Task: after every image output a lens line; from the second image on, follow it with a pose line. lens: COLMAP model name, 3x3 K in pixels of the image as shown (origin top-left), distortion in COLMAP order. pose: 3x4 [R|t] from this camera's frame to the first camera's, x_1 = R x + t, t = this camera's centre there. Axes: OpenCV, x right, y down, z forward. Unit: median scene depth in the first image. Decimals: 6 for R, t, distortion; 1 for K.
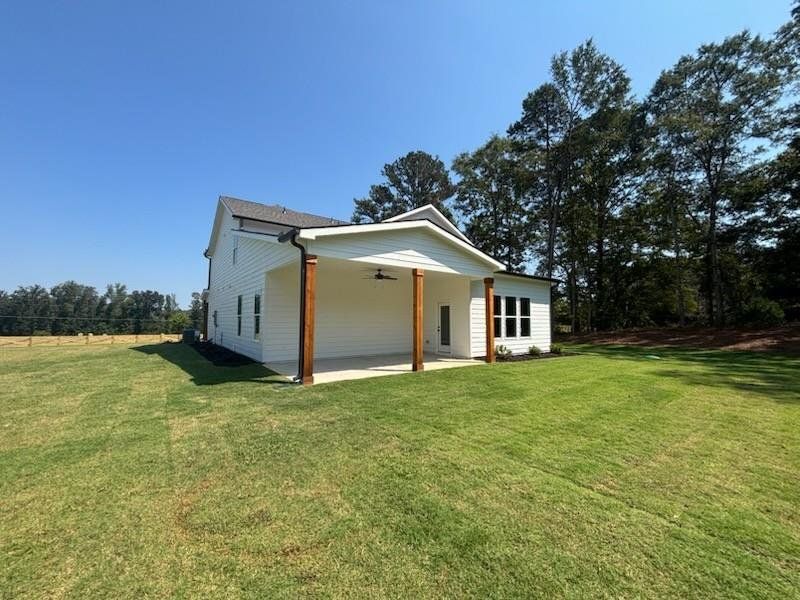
lens RADIAL K [[323.3, 0, 400.0], [0, 323.3, 300.0], [0, 0, 1]] dist [0.002096, 0.000068]
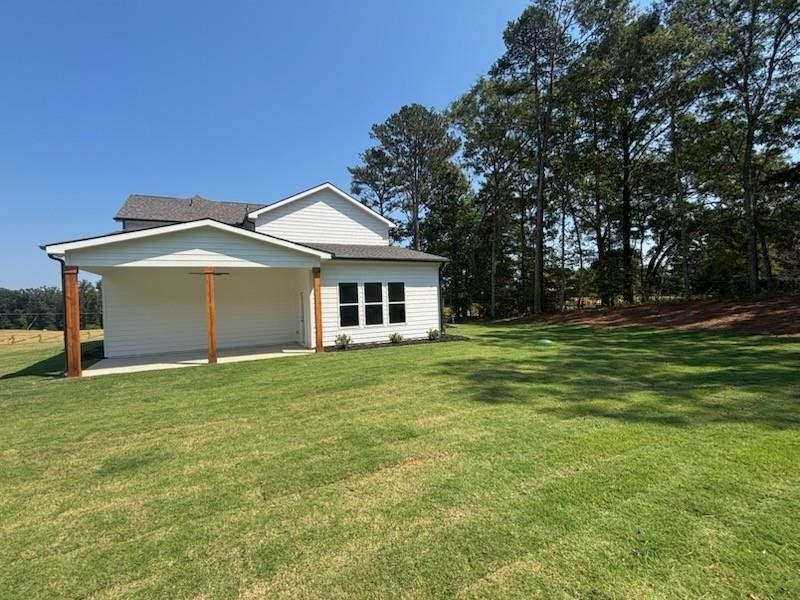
lens RADIAL K [[373.4, 0, 400.0], [0, 373.4, 300.0], [0, 0, 1]] dist [-0.001485, -0.000161]
pose [[0.986260, -0.044066, -0.159213, 0.556946], [0.054585, 0.996563, 0.062307, -0.020957], [0.155920, -0.070141, 0.985276, -0.060874]]
